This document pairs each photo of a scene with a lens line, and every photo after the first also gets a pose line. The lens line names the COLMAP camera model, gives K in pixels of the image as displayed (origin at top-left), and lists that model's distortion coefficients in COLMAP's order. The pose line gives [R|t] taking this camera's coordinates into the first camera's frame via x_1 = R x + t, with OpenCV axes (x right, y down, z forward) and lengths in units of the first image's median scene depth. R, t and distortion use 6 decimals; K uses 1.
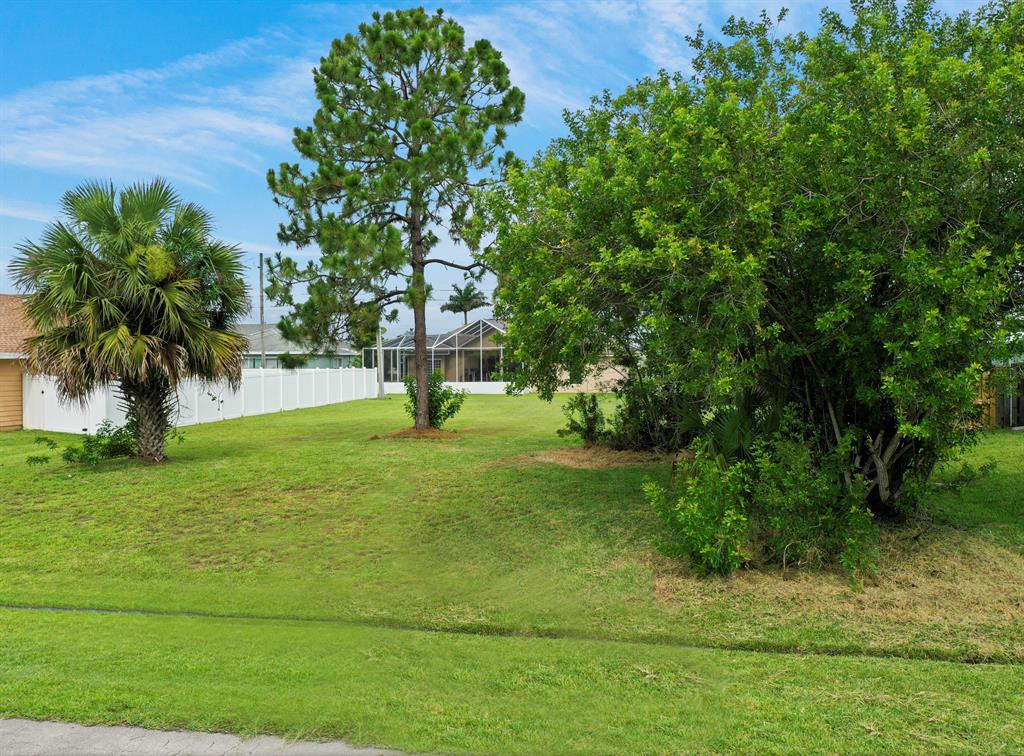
lens RADIAL K [[948.3, 0, 512.0], [0, 948.3, 378.0], [0, 0, 1]] dist [0.024326, -0.000343]
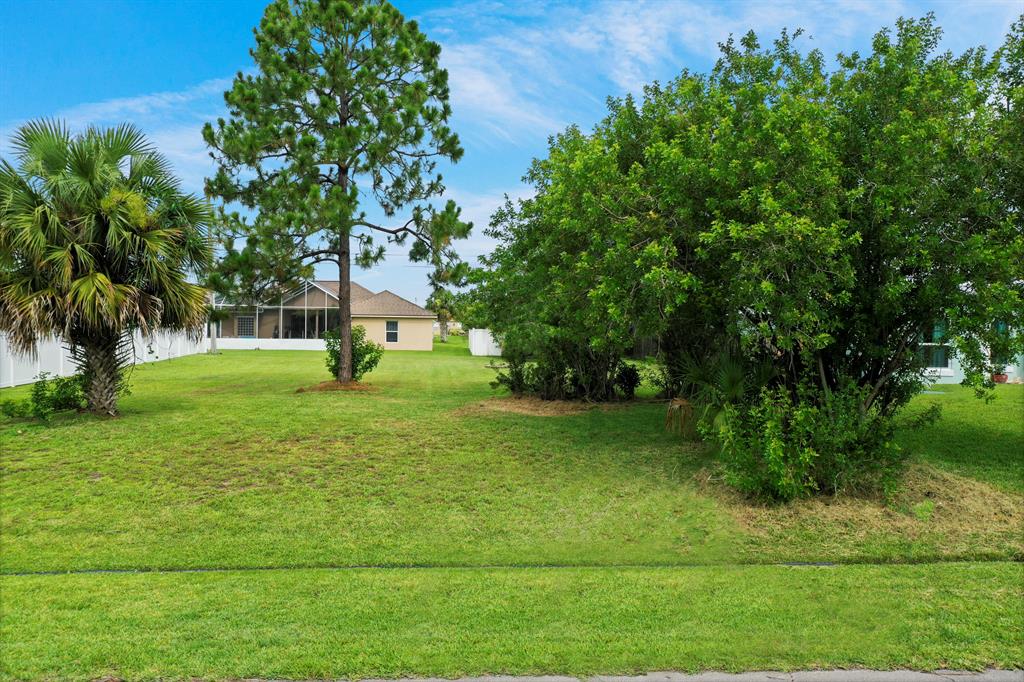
lens RADIAL K [[843.9, 0, 512.0], [0, 843.9, 341.0], [0, 0, 1]] dist [0.015347, 0.007838]
pose [[0.953743, 0.013441, 0.300323, -0.239259], [-0.014300, 0.999898, 0.000662, 0.005807], [-0.300284, -0.004926, 0.953837, 0.056892]]
